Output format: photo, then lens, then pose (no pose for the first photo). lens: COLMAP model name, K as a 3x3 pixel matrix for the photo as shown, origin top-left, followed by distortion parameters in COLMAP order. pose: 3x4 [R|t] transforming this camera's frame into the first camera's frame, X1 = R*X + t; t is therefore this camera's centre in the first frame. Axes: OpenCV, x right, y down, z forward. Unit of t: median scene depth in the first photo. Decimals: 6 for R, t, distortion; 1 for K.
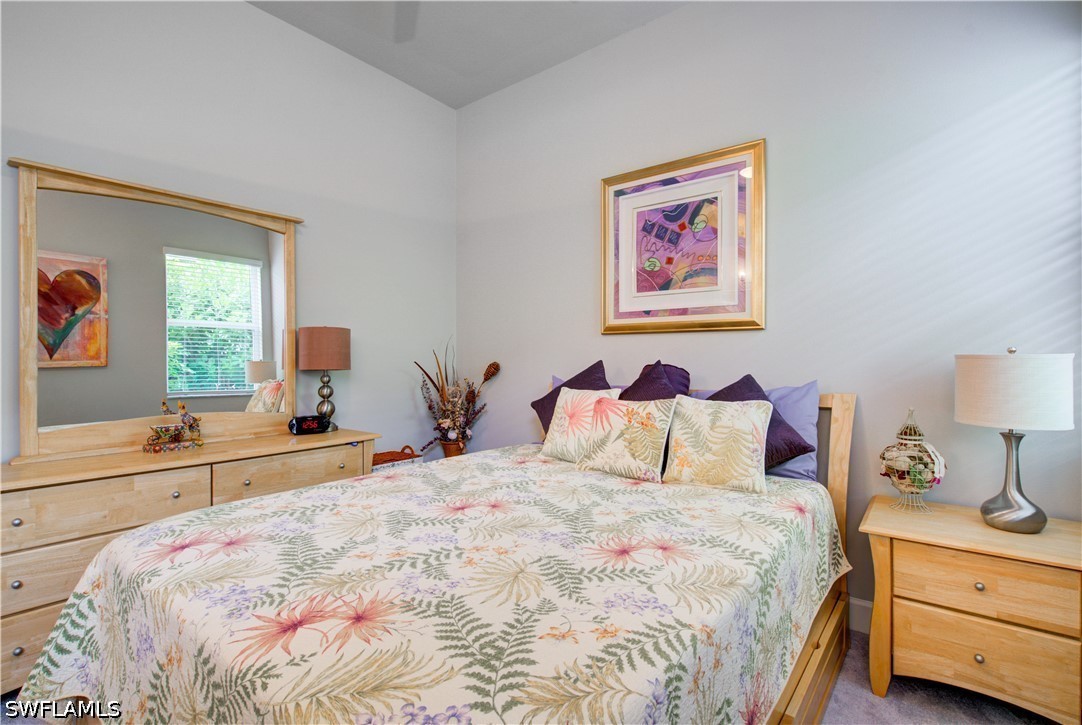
lens RADIAL K [[506.9, 0, 541.0], [0, 506.9, 362.5], [0, 0, 1]] dist [-0.000727, -0.000214]
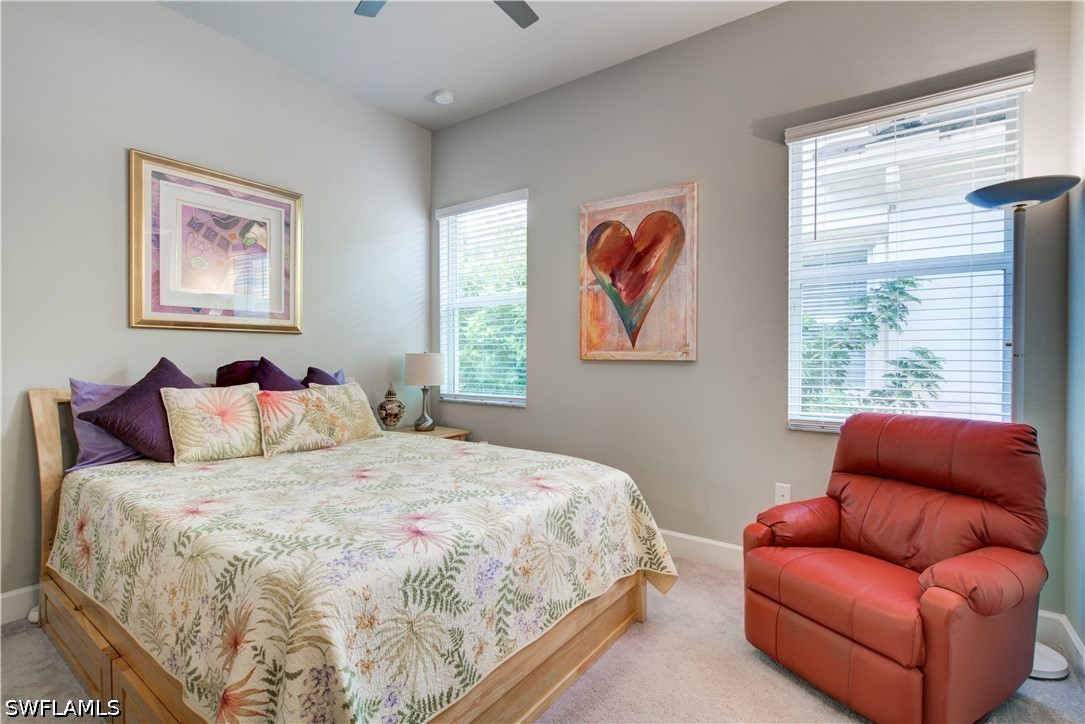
lens RADIAL K [[506.3, 0, 540.4], [0, 506.3, 359.6], [0, 0, 1]] dist [0.011896, -0.008125]
pose [[-0.047829, -0.009918, 0.998806, -0.881664], [0.006482, 0.999927, 0.010239, -0.005405], [-0.998835, 0.006964, -0.047761, 0.388360]]
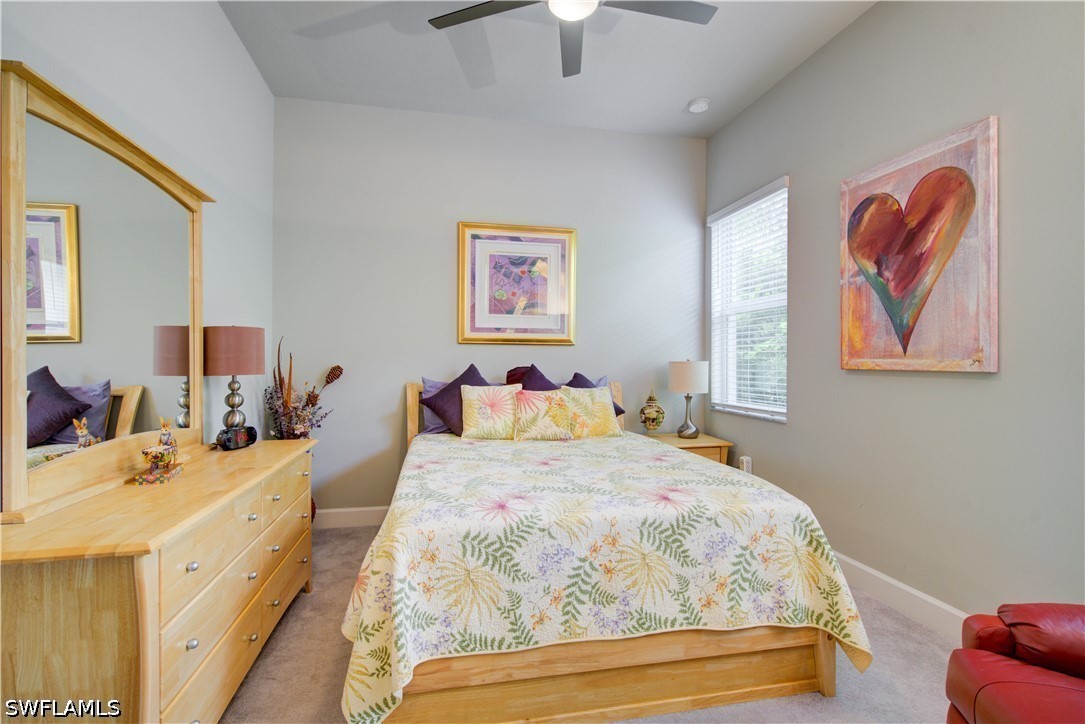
lens RADIAL K [[506.3, 0, 540.4], [0, 506.3, 359.6], [0, 0, 1]] dist [0.011896, -0.008125]
pose [[0.638420, 0.005088, 0.769671, -0.820170], [0.002283, 0.999961, -0.008504, -0.003872], [-0.769684, 0.007186, 0.638384, 0.035505]]
